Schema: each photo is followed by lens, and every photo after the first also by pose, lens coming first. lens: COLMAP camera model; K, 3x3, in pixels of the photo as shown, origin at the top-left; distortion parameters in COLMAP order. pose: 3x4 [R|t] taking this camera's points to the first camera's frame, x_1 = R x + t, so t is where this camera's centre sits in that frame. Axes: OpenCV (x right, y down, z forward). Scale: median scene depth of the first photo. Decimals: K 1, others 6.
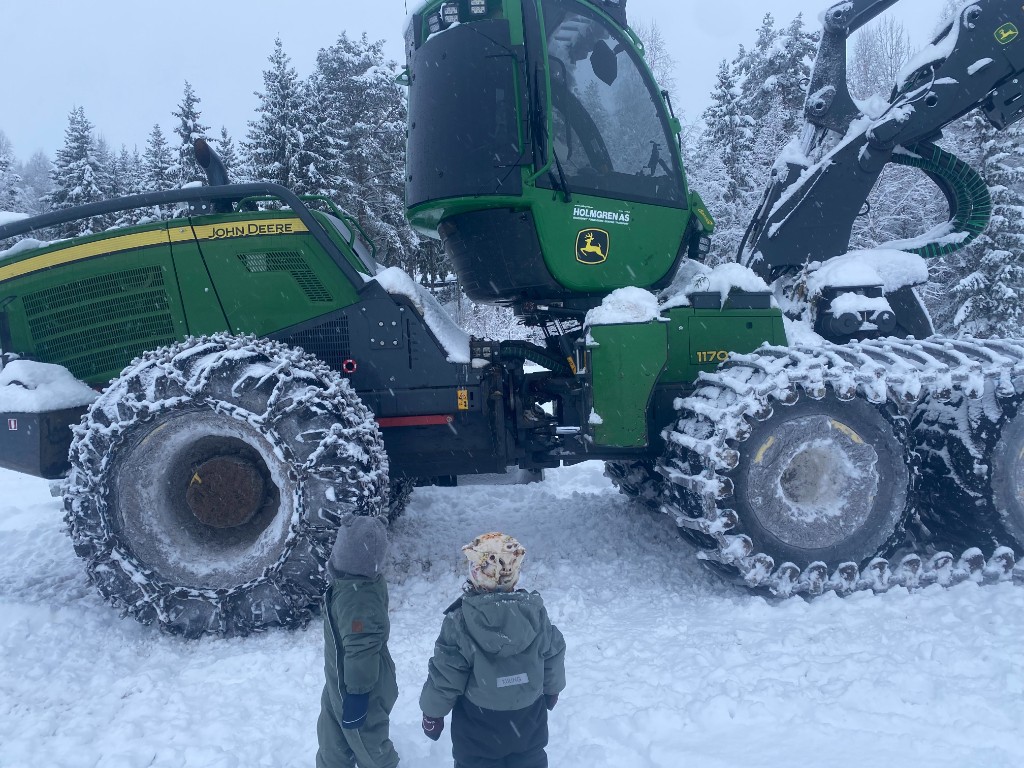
lens RADIAL K [[778.0, 0, 514.5], [0, 778.0, 390.5], [0, 0, 1]] dist [0.035279, -0.043359]
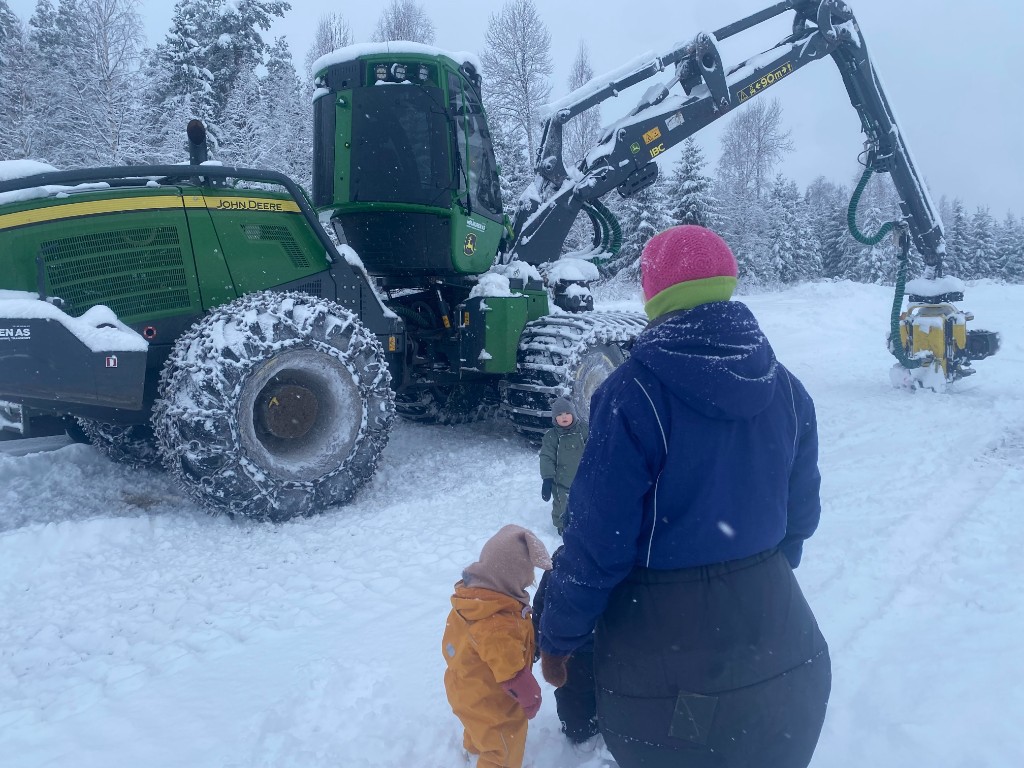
lens RADIAL K [[778.0, 0, 520.2], [0, 778.0, 379.3], [0, 0, 1]] dist [0.035279, -0.043359]
pose [[0.738596, -0.025916, 0.673650, -0.999437], [-0.002986, 0.999125, 0.041711, 0.019597], [-0.674142, -0.032818, 0.737873, -0.242916]]
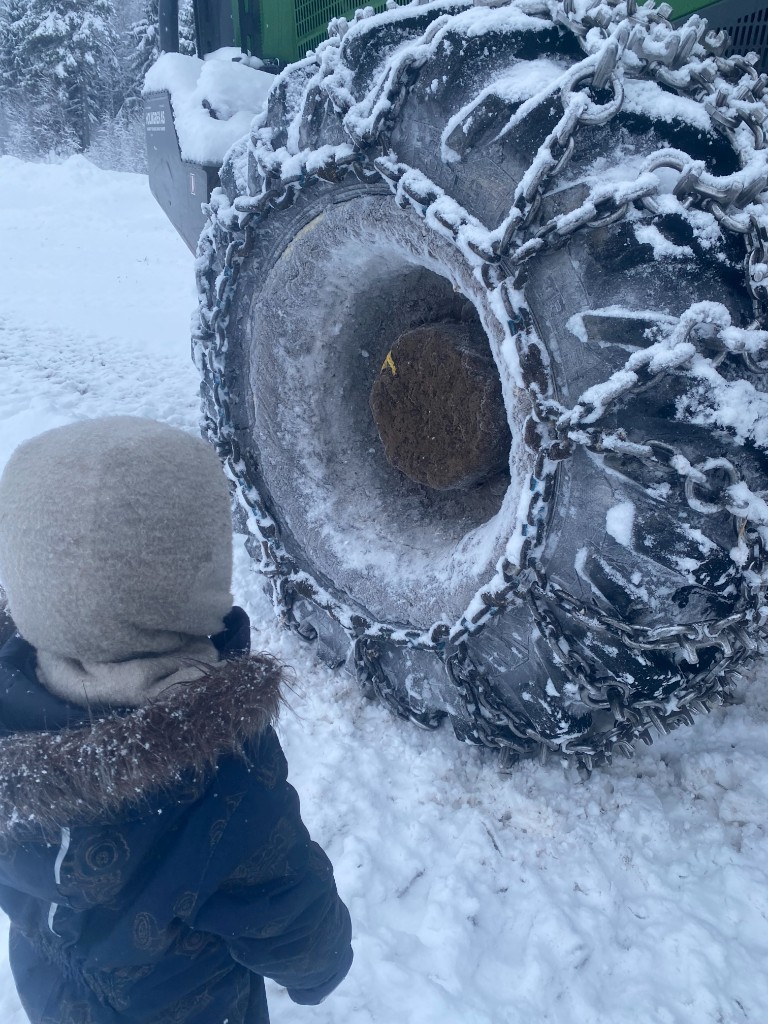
lens RADIAL K [[778.0, 0, 377.3], [0, 778.0, 520.2], [0, 0, 1]] dist [0.035279, -0.043359]
pose [[0.677425, 0.384367, -0.627183, -0.099809], [-0.134603, 0.902999, 0.408014, 0.013865], [0.723172, -0.191978, 0.663450, 0.694392]]
